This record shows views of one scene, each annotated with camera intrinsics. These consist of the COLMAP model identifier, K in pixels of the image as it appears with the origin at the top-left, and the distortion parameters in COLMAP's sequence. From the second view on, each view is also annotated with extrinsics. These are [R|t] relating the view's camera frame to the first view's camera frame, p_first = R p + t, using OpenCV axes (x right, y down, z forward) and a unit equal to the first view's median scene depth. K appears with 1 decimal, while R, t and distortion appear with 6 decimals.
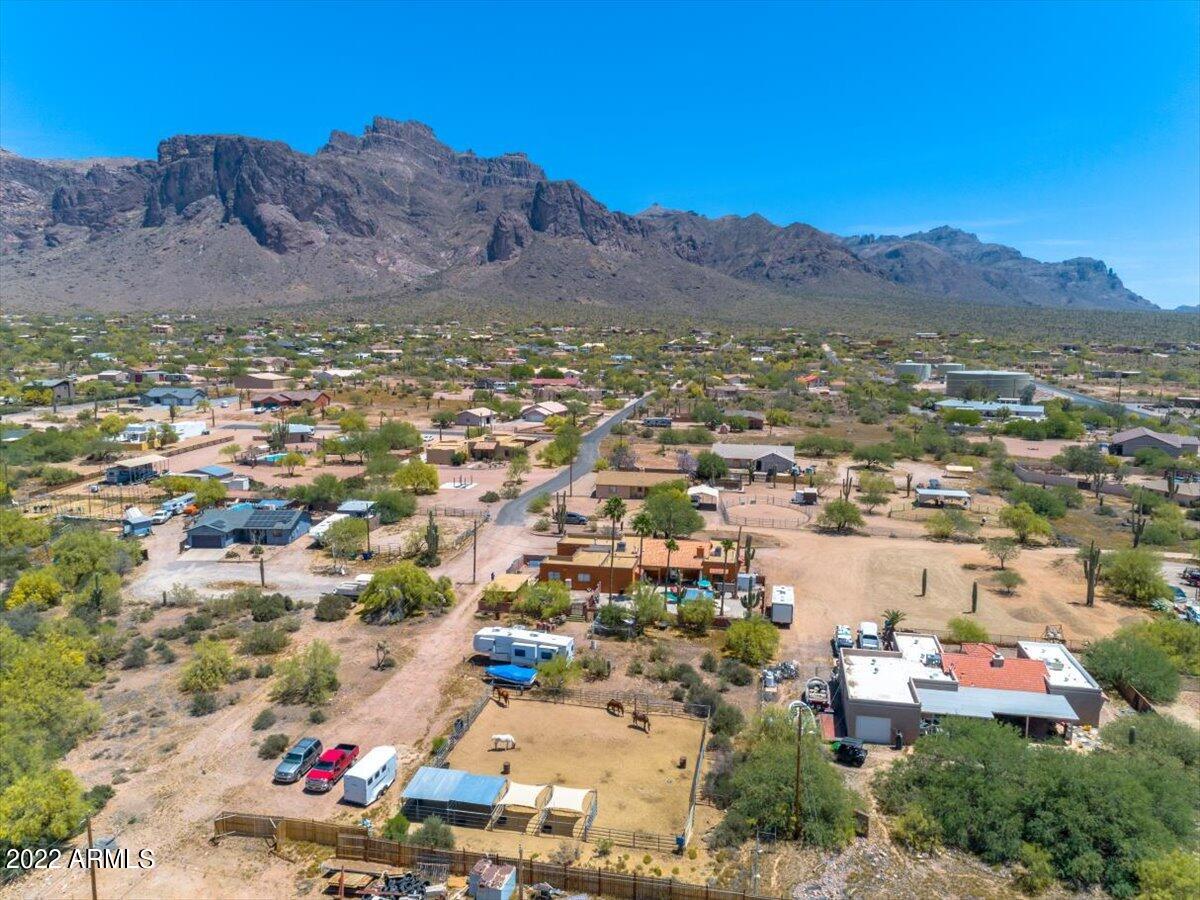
lens RADIAL K [[981.4, 0, 578.1], [0, 981.4, 391.8], [0, 0, 1]] dist [0.010388, 0.013255]
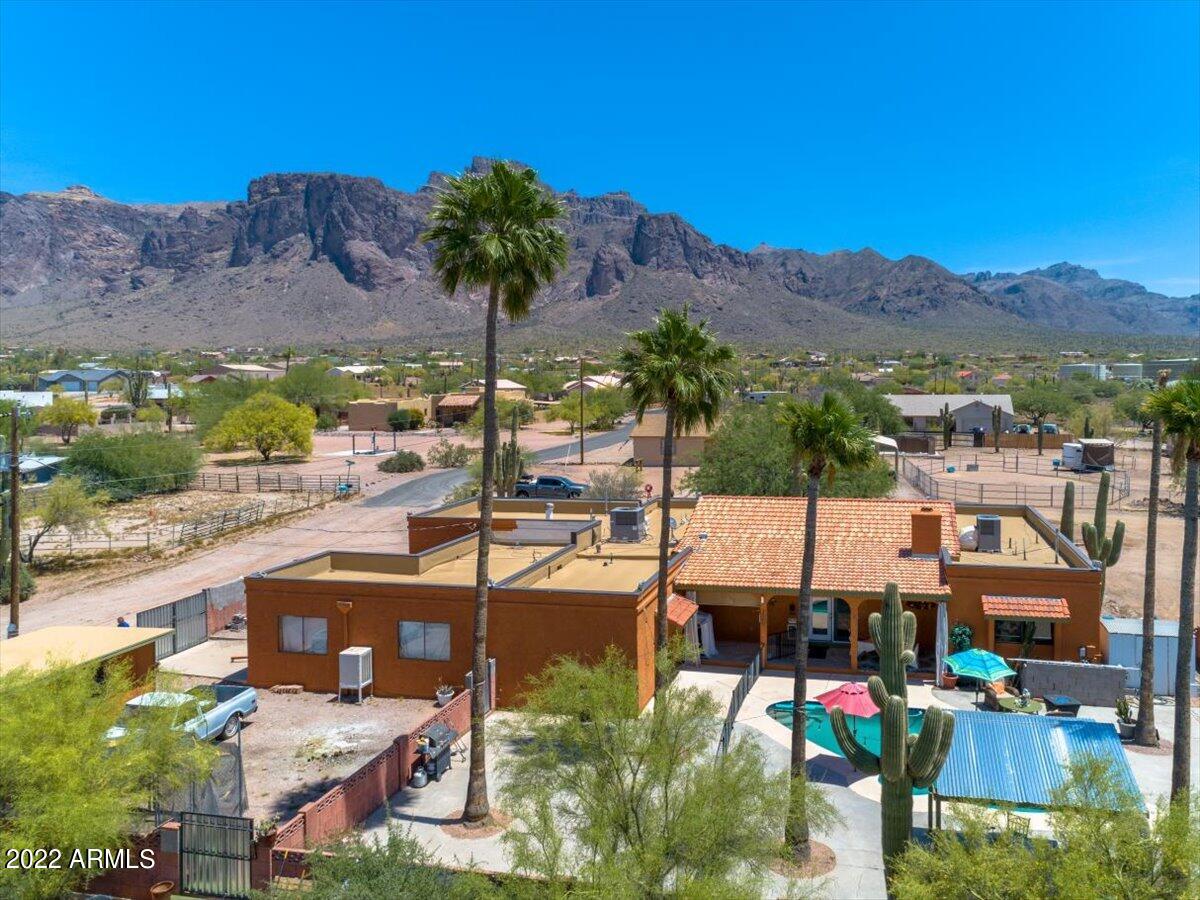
lens RADIAL K [[942.6, 0, 681.3], [0, 942.6, 379.8], [0, 0, 1]] dist [0.009287, 0.012995]
pose [[0.999904, -0.008684, -0.010784, 0.008687], [0.007817, 0.996925, -0.077976, 0.019008], [0.011428, 0.077884, 0.996897, 0.100996]]
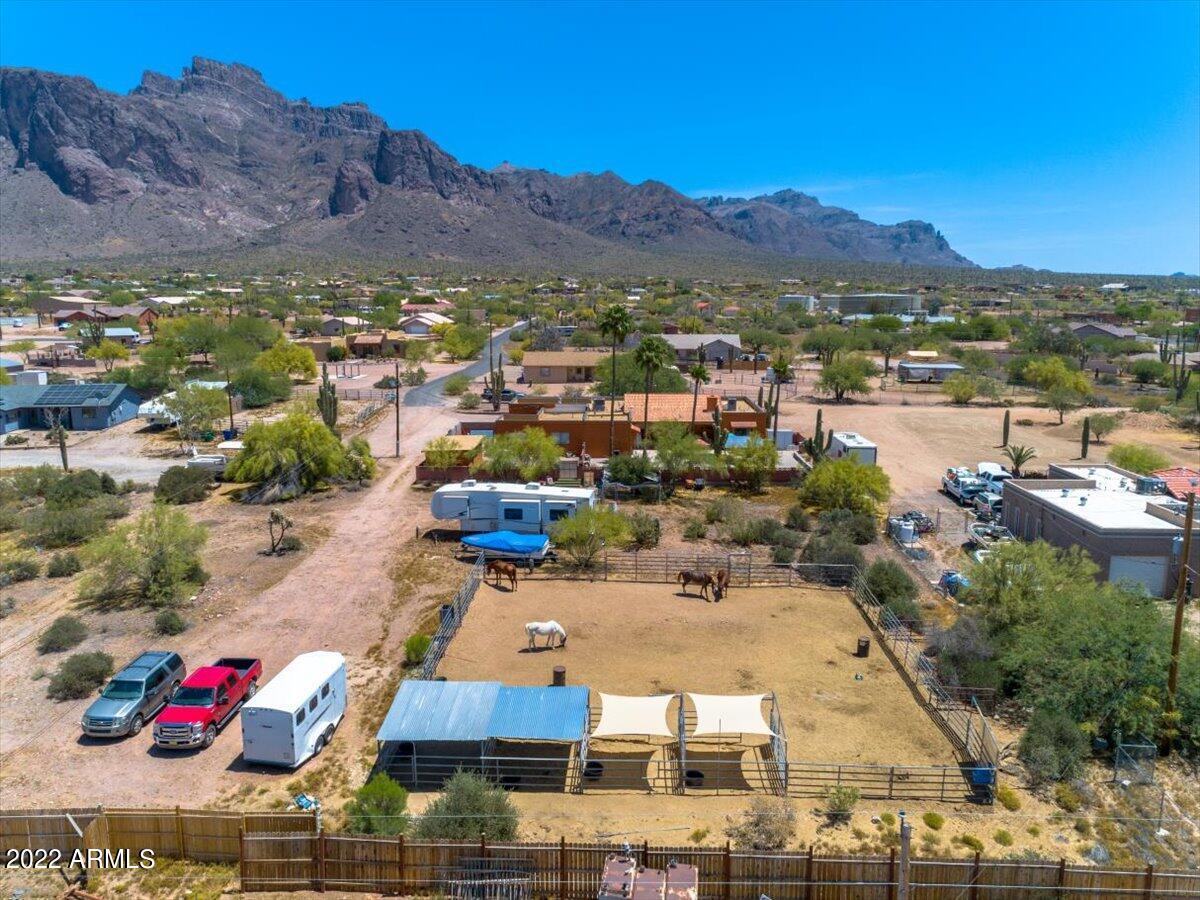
lens RADIAL K [[963.6, 0, 594.2], [0, 963.6, 431.2], [0, 0, 1]] dist [0.012345, 0.012274]
pose [[0.984113, -0.029905, 0.175007, -0.011726], [0.018918, 0.997763, 0.064120, 0.018193], [-0.176534, -0.059790, 0.982477, 0.041437]]
